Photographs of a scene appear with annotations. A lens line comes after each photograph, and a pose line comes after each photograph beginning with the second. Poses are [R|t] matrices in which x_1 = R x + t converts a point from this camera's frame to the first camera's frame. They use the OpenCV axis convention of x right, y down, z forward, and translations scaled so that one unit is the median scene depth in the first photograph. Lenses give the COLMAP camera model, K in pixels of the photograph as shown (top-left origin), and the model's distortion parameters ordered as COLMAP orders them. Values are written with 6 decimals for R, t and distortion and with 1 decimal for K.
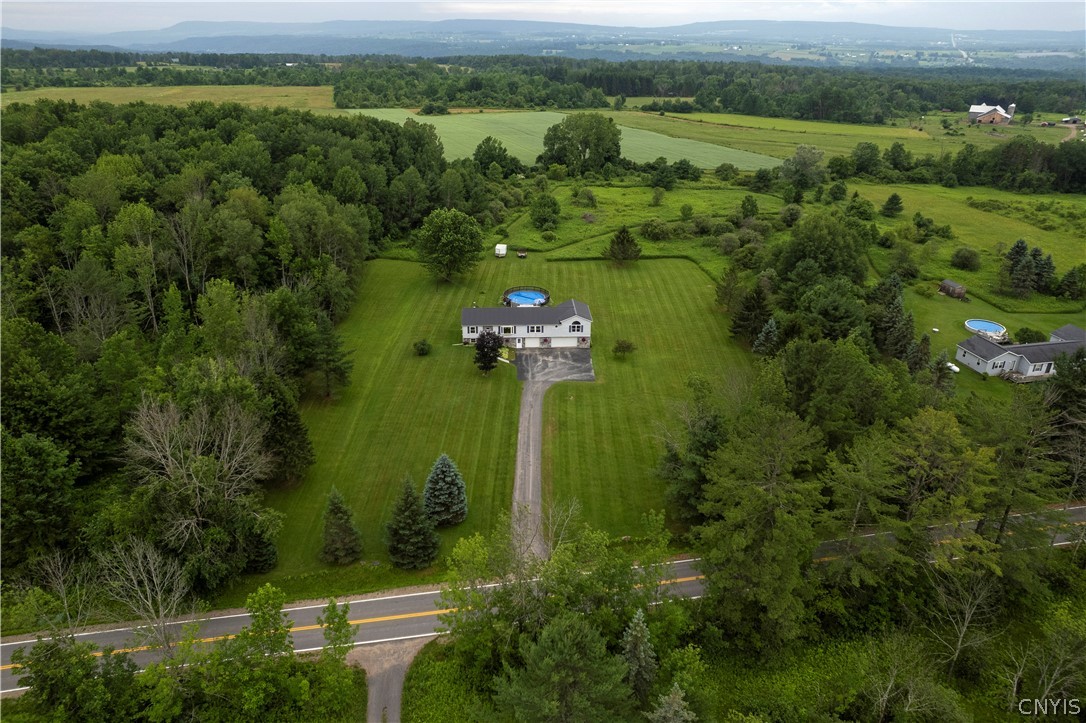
lens RADIAL K [[707.3, 0, 541.7], [0, 707.3, 361.1], [0, 0, 1]] dist [-0.041299, 0.002813]
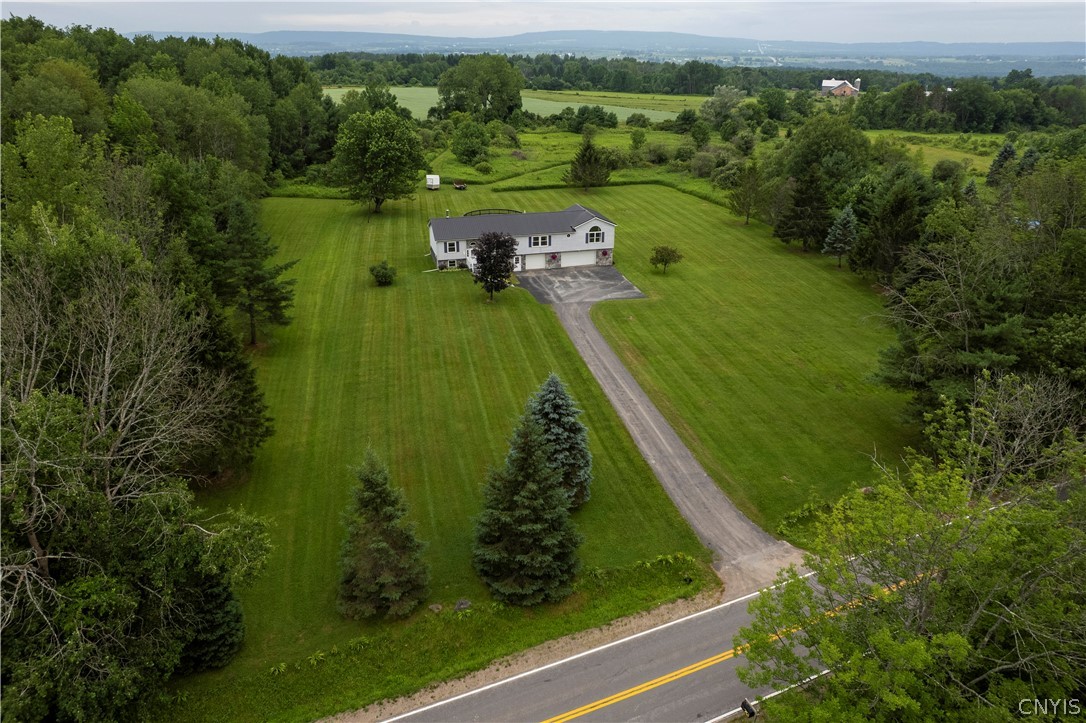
lens RADIAL K [[707.3, 0, 542.9], [0, 707.3, 360.2], [0, 0, 1]] dist [-0.041299, 0.002813]
pose [[0.975342, -0.091052, 0.201039, -0.156708], [0.094956, 0.995433, -0.009839, 0.079481], [-0.199225, 0.028687, 0.979534, 0.309285]]
